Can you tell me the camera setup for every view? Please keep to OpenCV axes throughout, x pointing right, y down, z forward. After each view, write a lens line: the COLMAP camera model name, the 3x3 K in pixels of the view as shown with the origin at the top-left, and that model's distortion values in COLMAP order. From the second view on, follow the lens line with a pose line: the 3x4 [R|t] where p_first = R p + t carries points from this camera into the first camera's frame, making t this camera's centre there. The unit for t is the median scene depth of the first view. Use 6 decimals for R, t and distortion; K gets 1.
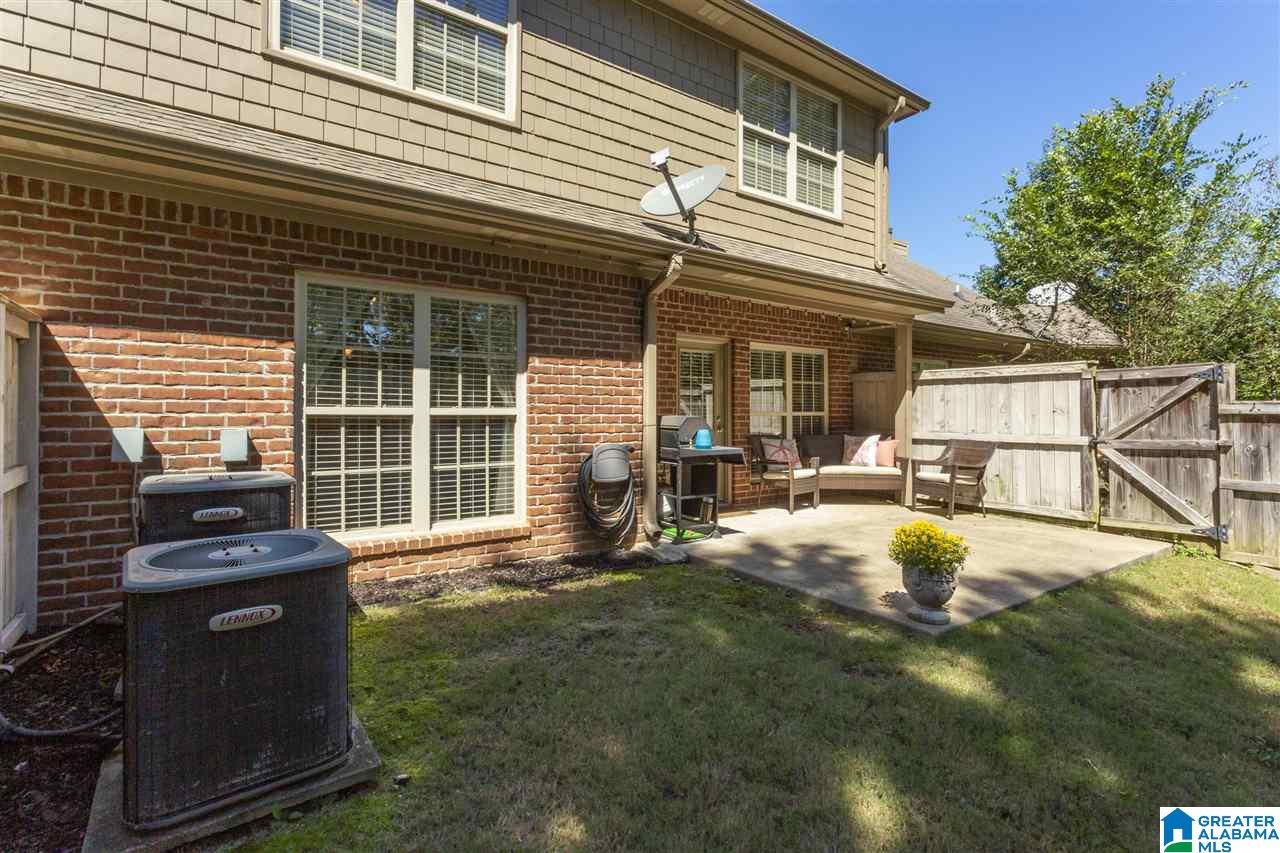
lens RADIAL K [[525.2, 0, 641.3], [0, 525.2, 413.3], [0, 0, 1]] dist [0.002184, 0.000234]
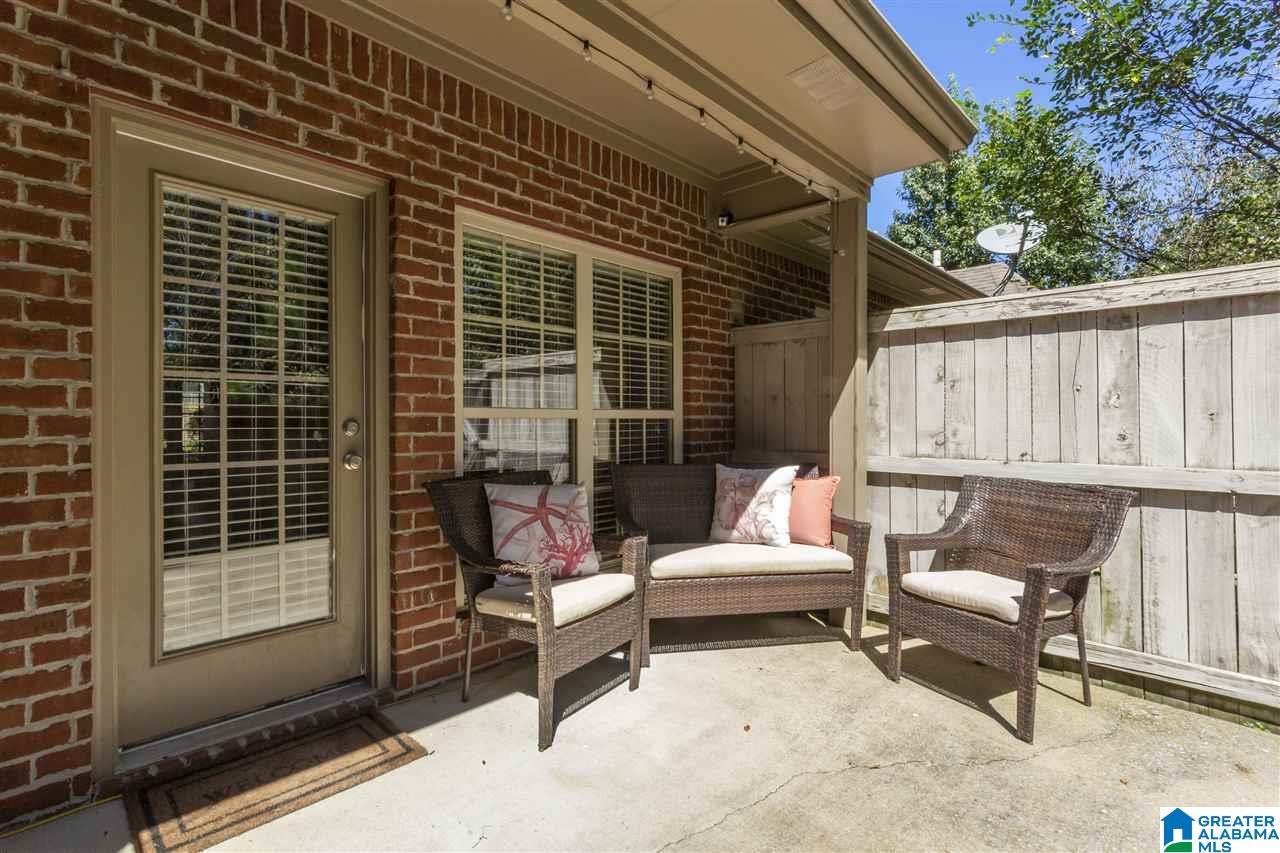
lens RADIAL K [[603.4, 0, 652.2], [0, 603.4, 419.0], [0, 0, 1]] dist [0.003345, 0.001141]
pose [[0.968670, -0.000286, 0.248351, 0.237100], [0.000937, 0.999996, -0.002503, 0.006822], [-0.248350, 0.002657, 0.968667, 0.596848]]
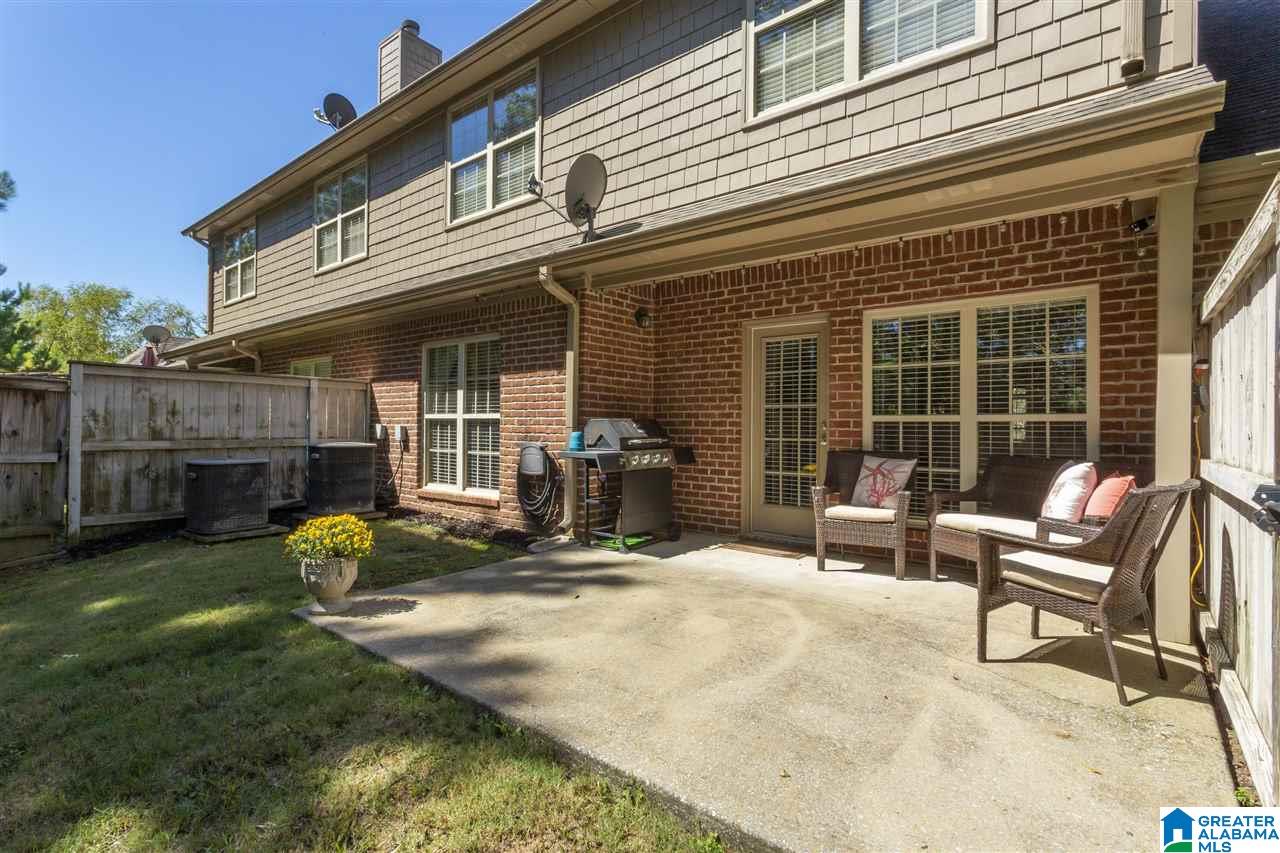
lens RADIAL K [[609.9, 0, 633.4], [0, 609.9, 419.9], [0, 0, 1]] dist [-0.004357, -0.000424]
pose [[0.325232, -0.009558, -0.945586, 0.831310], [-0.007367, 0.999893, -0.012641, 0.014981], [0.945606, 0.011077, 0.325127, 0.487487]]
